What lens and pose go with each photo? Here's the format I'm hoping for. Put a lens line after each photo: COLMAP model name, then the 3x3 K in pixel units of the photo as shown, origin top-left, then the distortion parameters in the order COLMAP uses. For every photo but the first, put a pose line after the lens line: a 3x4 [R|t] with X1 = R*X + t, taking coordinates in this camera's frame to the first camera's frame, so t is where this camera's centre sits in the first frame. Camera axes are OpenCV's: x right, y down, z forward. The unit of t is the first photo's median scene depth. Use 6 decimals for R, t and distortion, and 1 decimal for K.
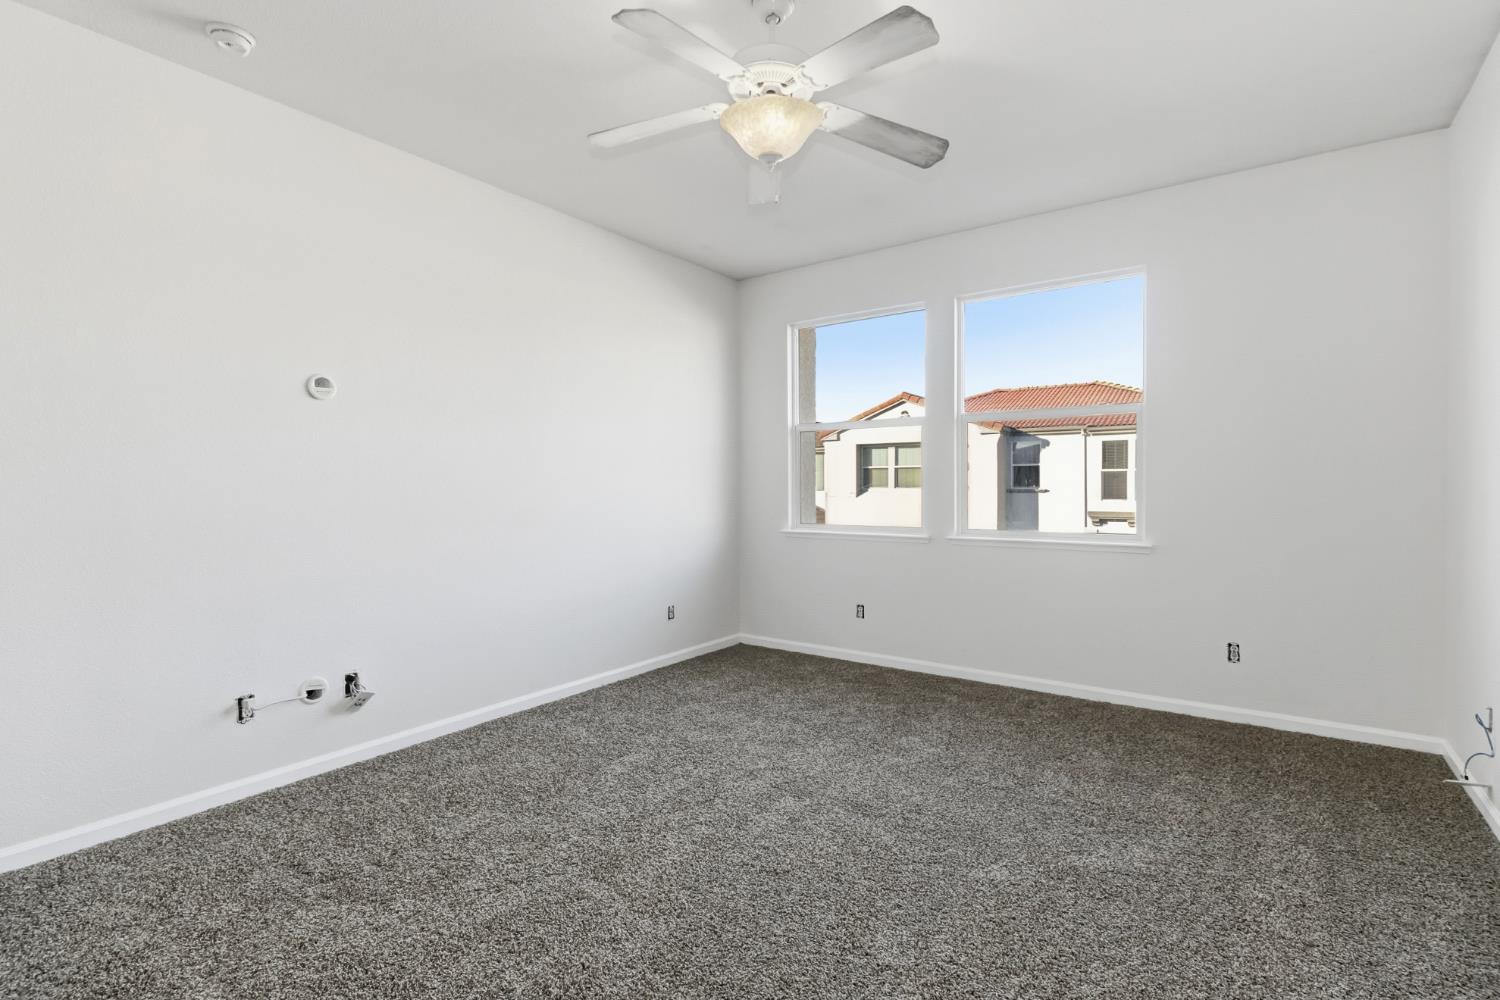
lens RADIAL K [[707.4, 0, 757.0], [0, 707.4, 494.7], [0, 0, 1]] dist [0.013884, -0.006257]
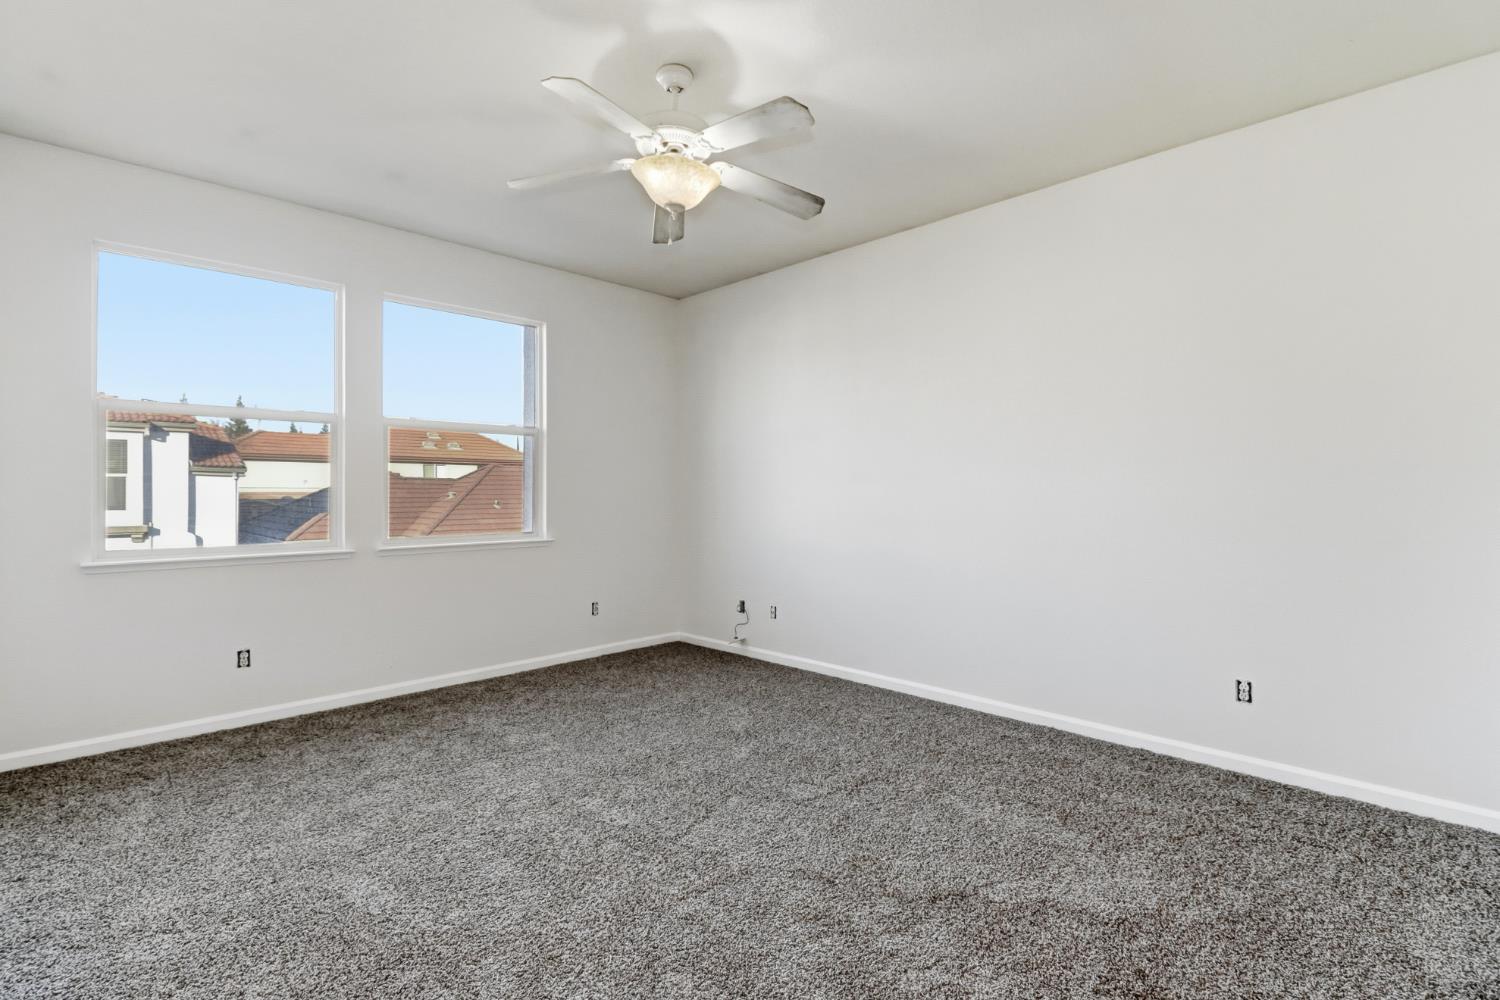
lens RADIAL K [[707.4, 0, 751.3], [0, 707.4, 502.4], [0, 0, 1]] dist [0.013884, -0.006257]
pose [[0.152460, -0.013954, 0.988211, -0.298345], [0.009185, 0.999877, 0.012701, -0.004829], [-0.988267, 0.007140, 0.152570, 0.192159]]
